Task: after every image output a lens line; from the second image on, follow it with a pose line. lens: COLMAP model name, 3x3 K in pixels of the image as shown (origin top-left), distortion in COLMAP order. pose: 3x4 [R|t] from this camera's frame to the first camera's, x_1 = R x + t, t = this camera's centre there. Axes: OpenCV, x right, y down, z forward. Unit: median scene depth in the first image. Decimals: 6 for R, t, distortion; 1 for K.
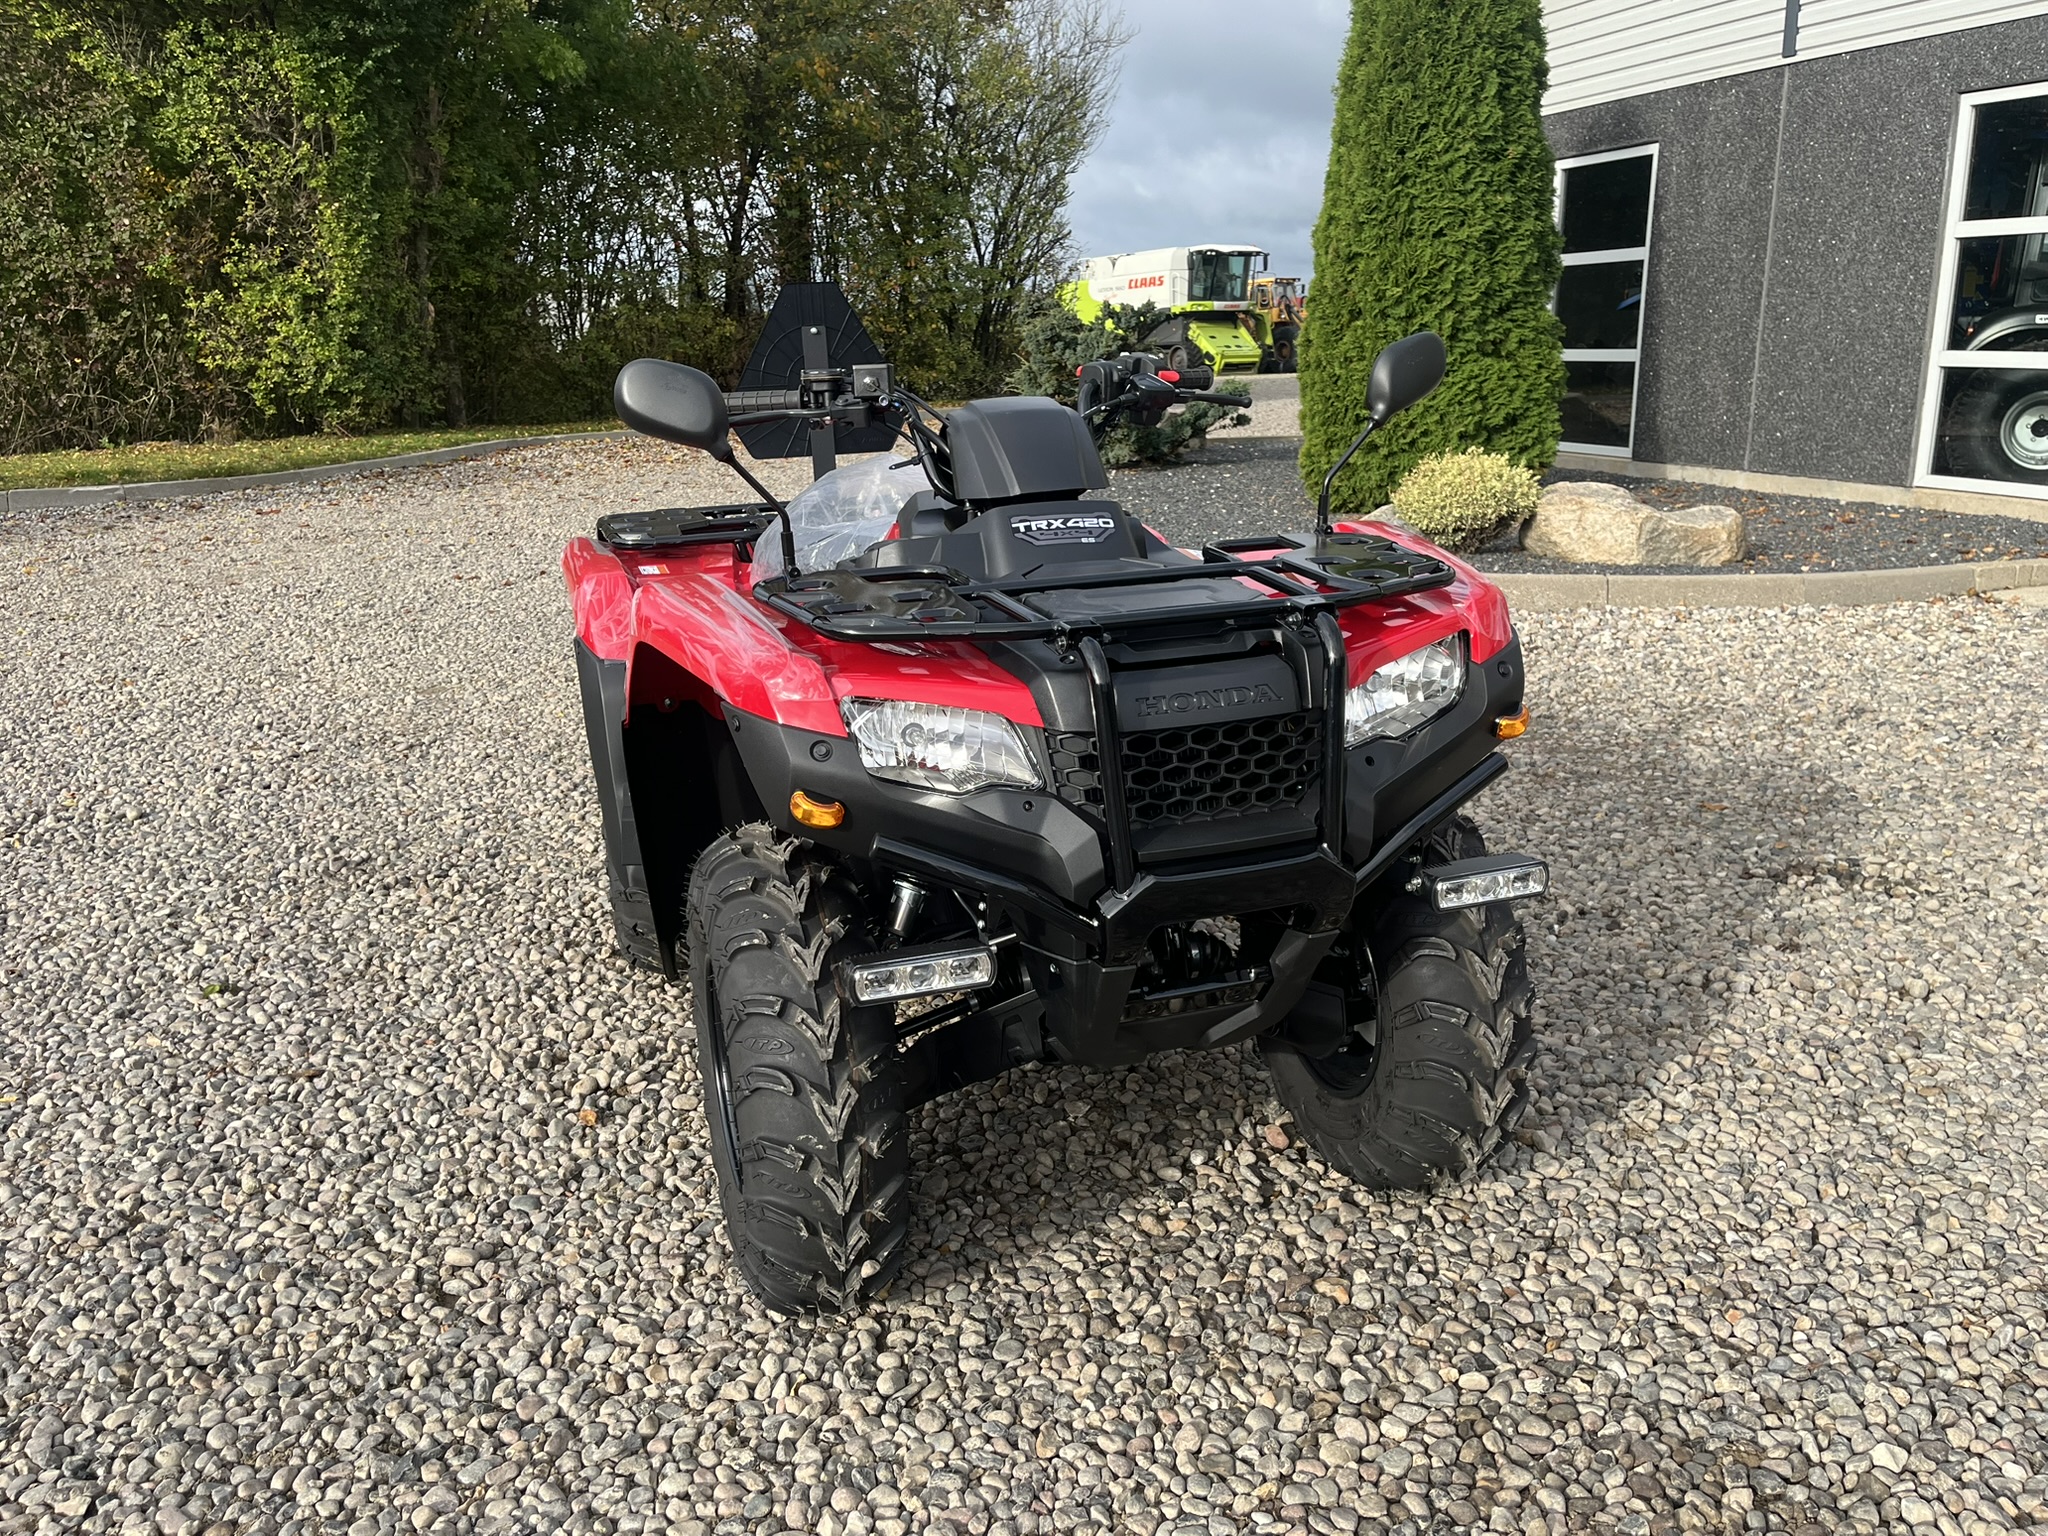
lens RADIAL K [[1633.2, 0, 1024.5], [0, 1633.2, 775.4], [0, 0, 1]] dist [0.069145, -0.096854]
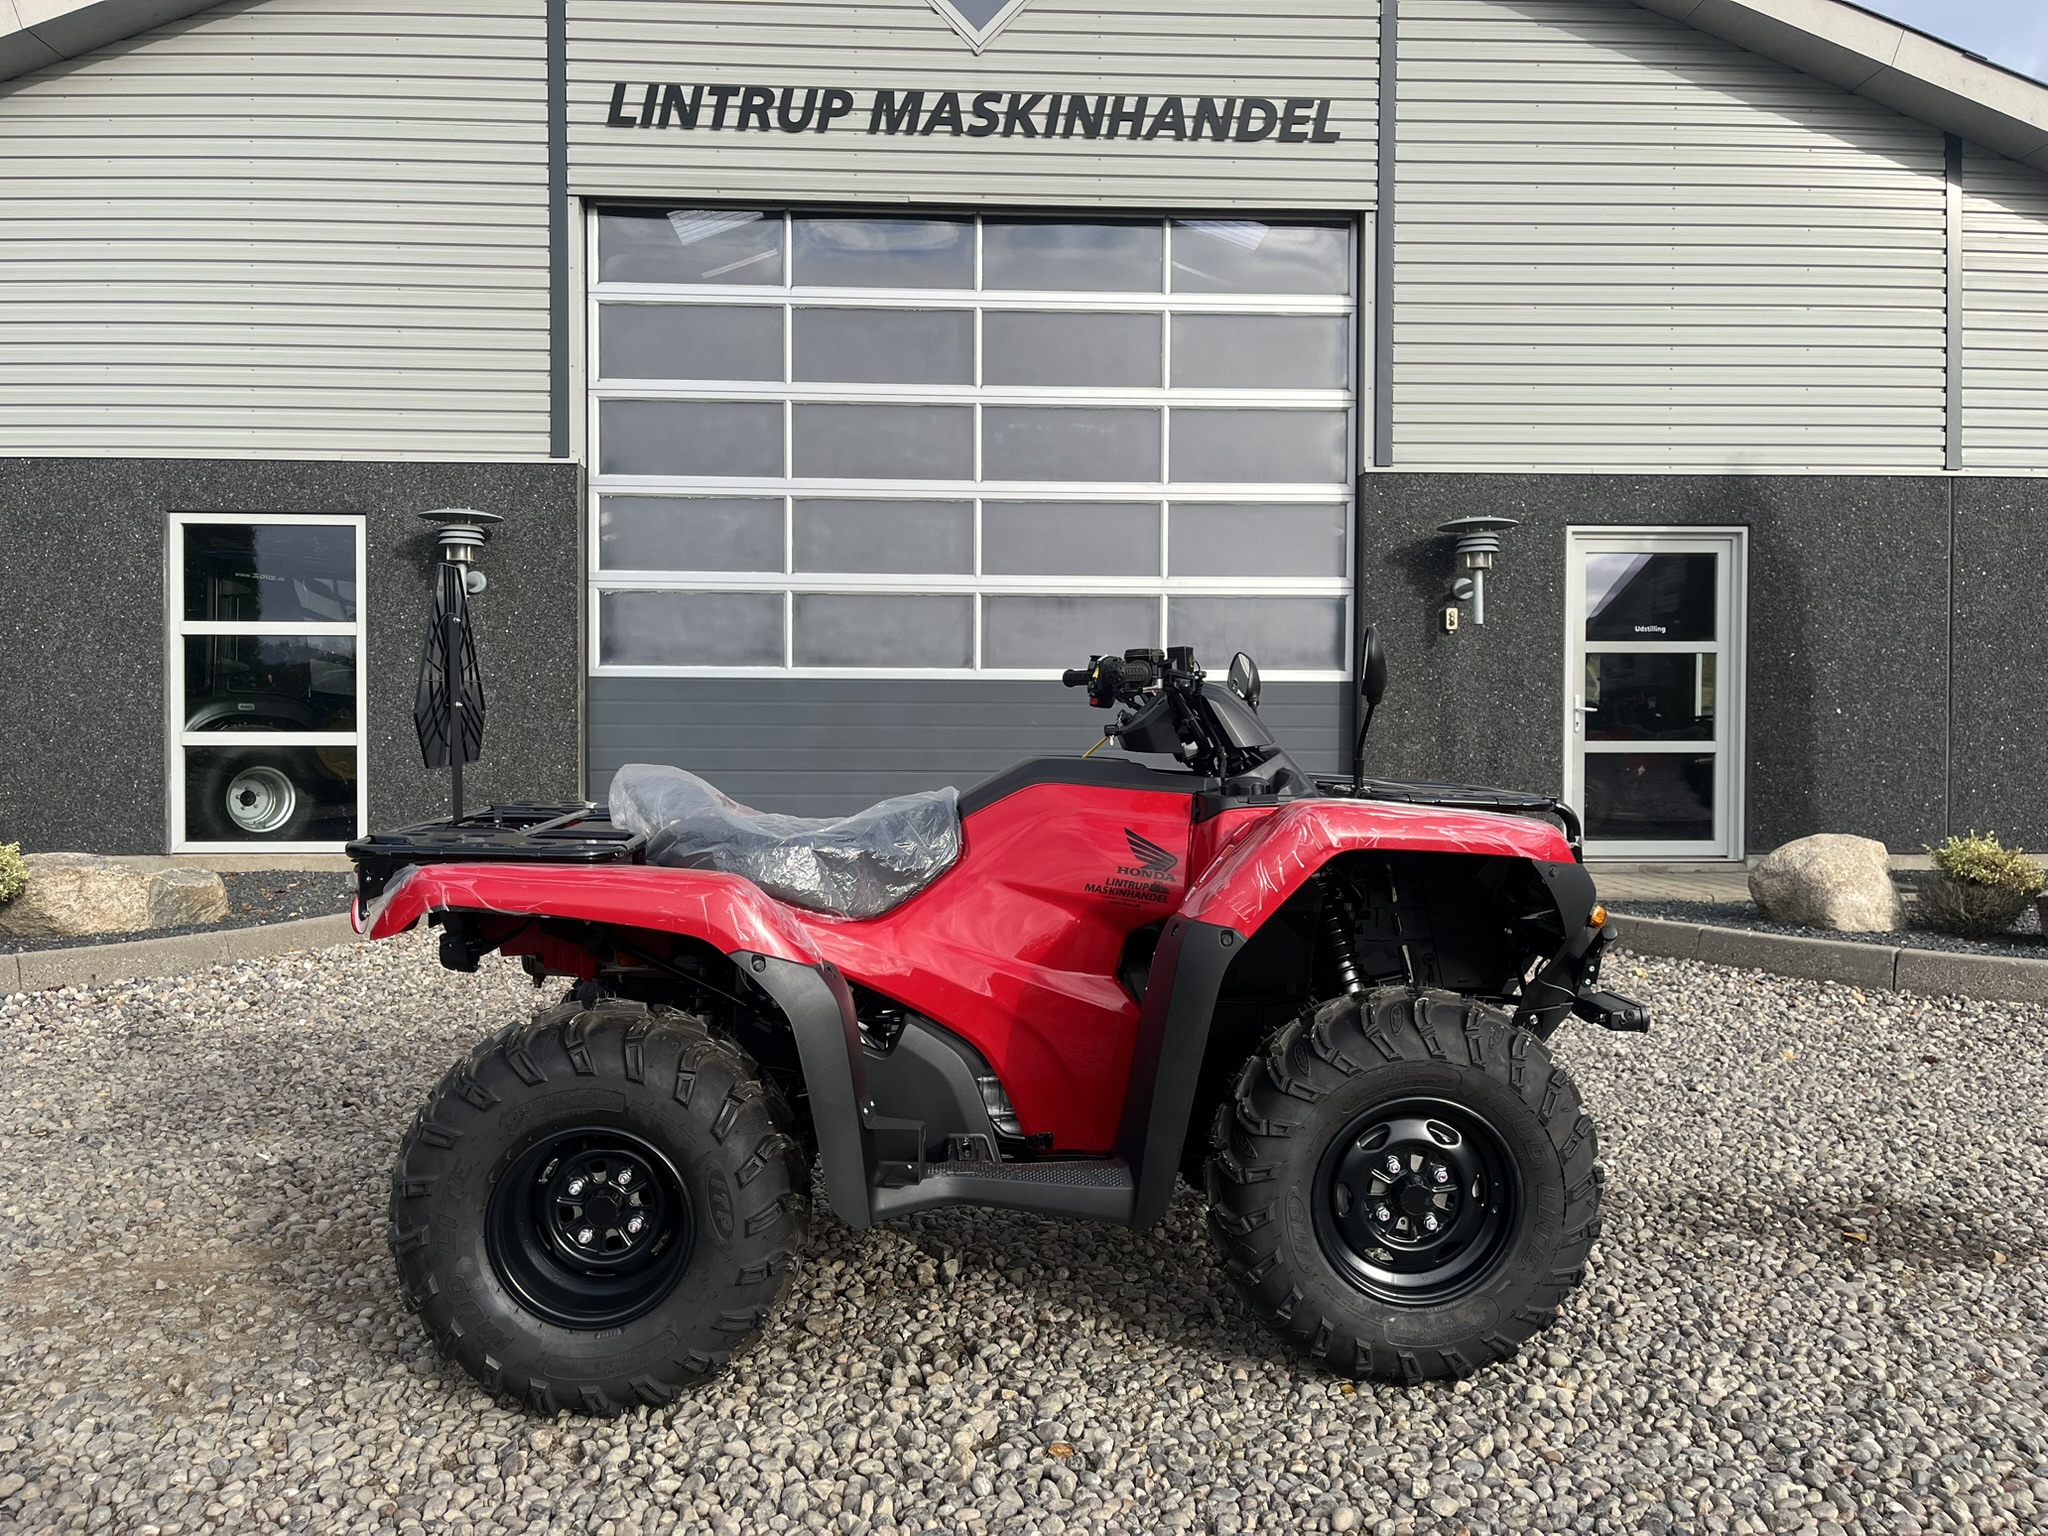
lens RADIAL K [[1560.0, 0, 1029.6], [0, 1560.0, 749.8], [0, 0, 1]] dist [0.067612, -0.090410]
pose [[0.260051, 0.007414, 0.965566, -0.331582], [0.245041, 0.966729, -0.073419, -0.029219], [-0.933985, 0.255696, 0.249582, 0.215572]]
